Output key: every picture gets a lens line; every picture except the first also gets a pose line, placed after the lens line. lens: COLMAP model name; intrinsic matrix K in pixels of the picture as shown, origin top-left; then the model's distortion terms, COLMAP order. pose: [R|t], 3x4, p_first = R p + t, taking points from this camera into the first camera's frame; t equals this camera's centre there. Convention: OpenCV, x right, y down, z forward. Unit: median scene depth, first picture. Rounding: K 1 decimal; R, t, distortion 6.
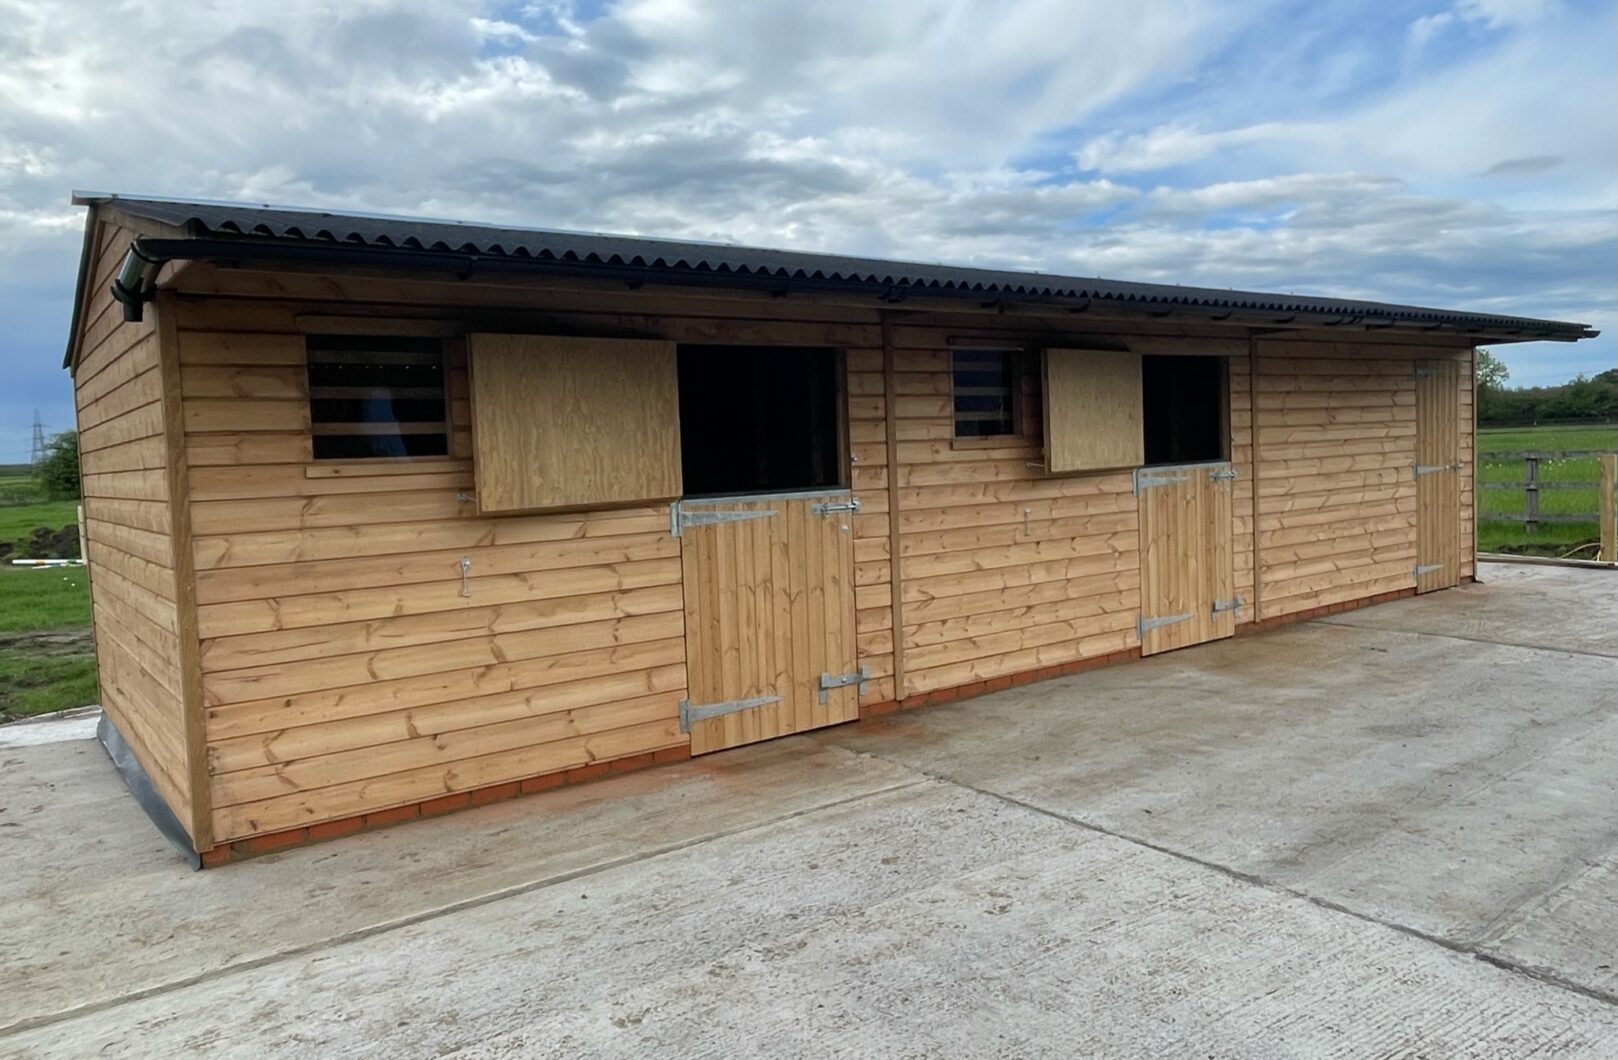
lens RADIAL K [[1149.4, 0, 810.3], [0, 1149.4, 518.1], [0, 0, 1]] dist [-0.000104, -0.001141]
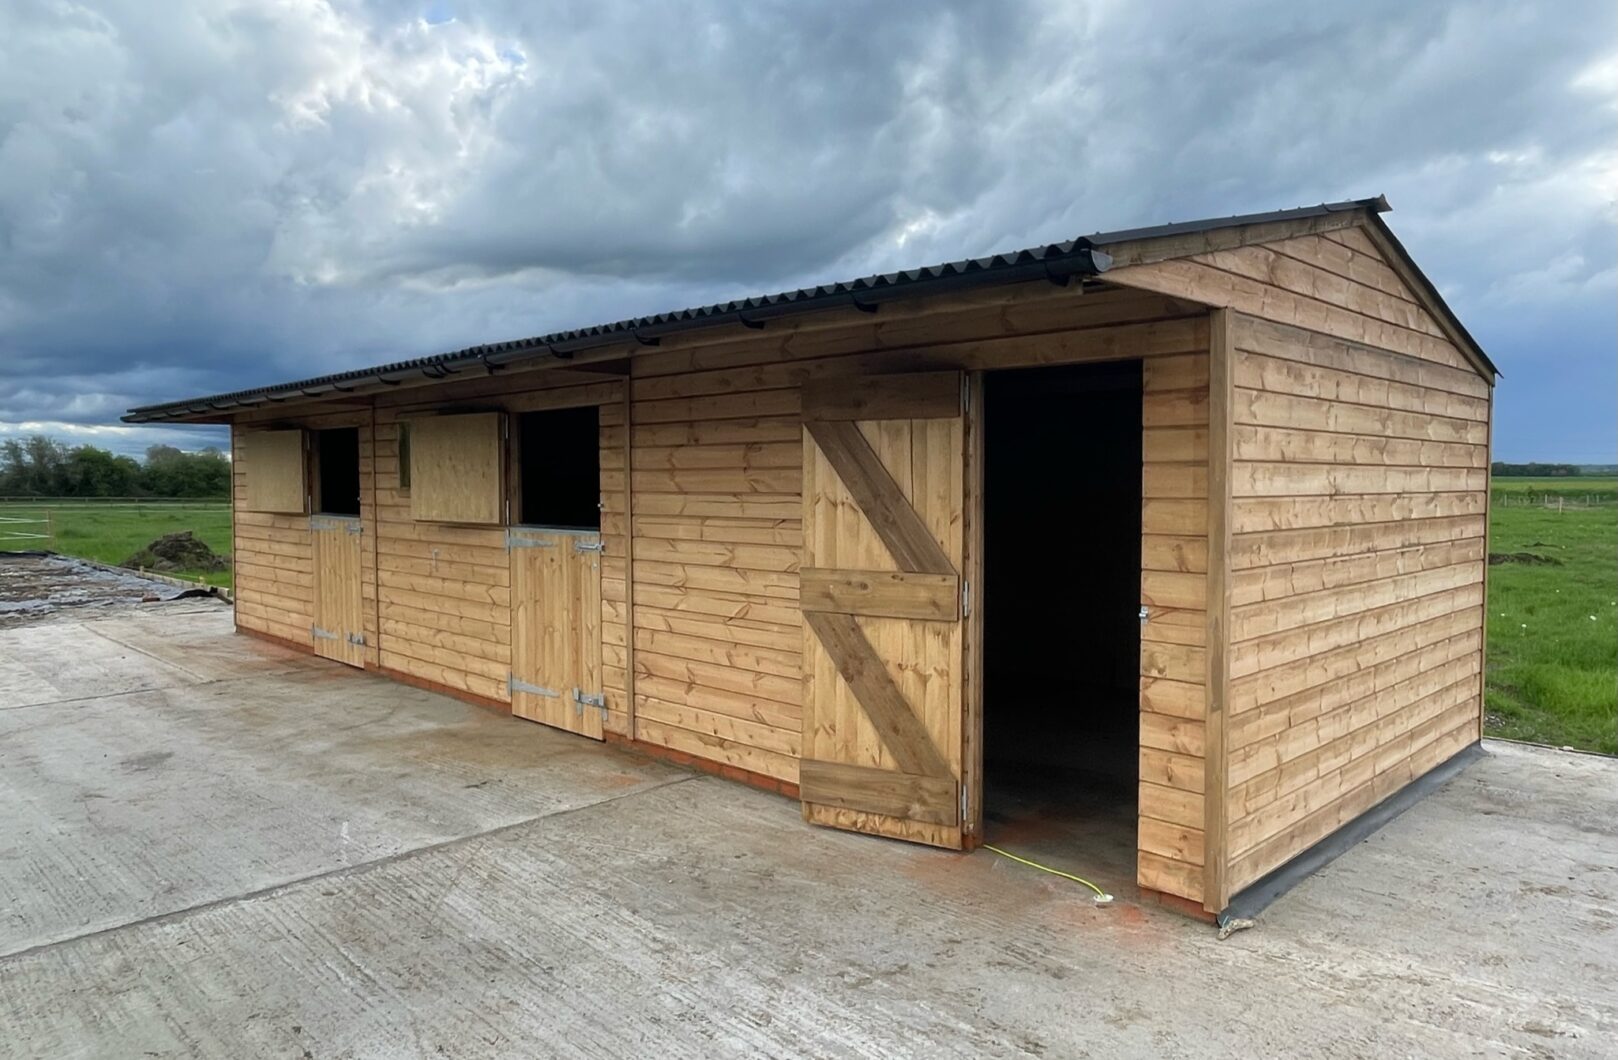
lens RADIAL K [[1071.0, 0, 808.9], [0, 1071.0, 534.1], [0, 0, 1]] dist [-0.001962, -0.000215]
pose [[0.143557, 0.083105, -0.986147, 1.162984], [-0.075802, 0.994464, 0.072771, -0.116159], [0.986735, 0.064305, 0.149062, 1.044027]]
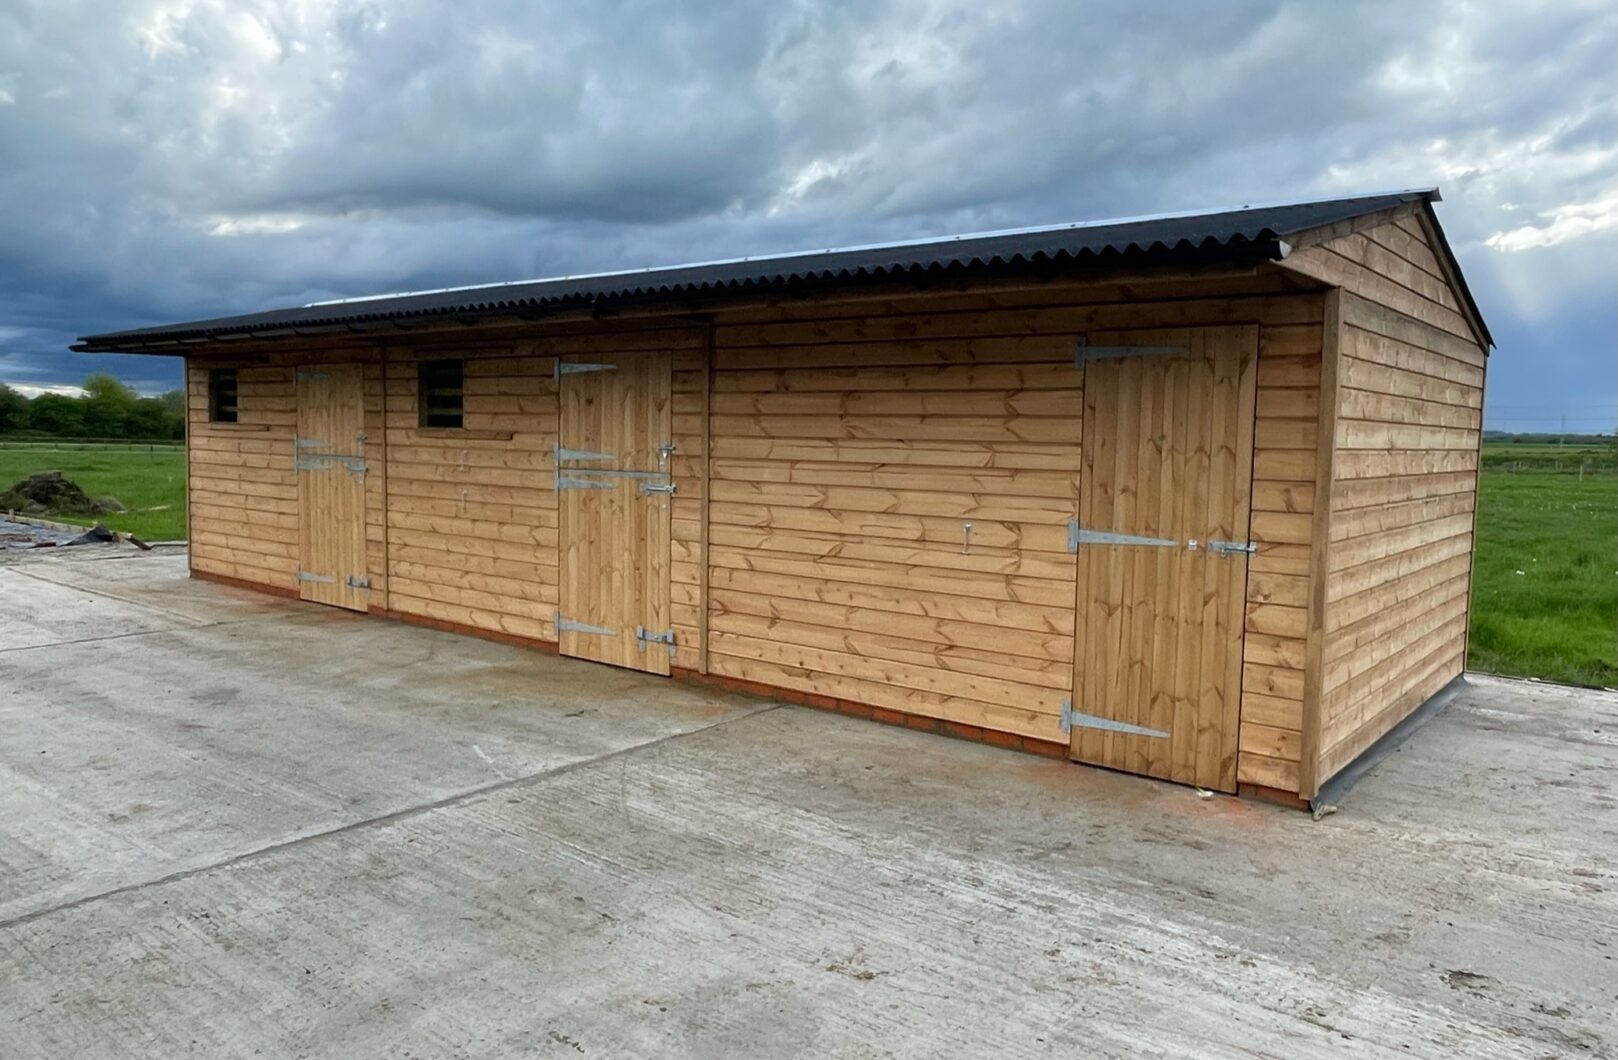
lens RADIAL K [[1149.4, 0, 803.5], [0, 1149.4, 535.2], [0, 0, 1]] dist [-0.000104, -0.001141]
pose [[0.247117, 0.124893, -0.960903, 1.230368], [-0.098048, 0.989792, 0.103433, -0.102892], [0.964012, 0.068655, 0.256840, 0.887526]]
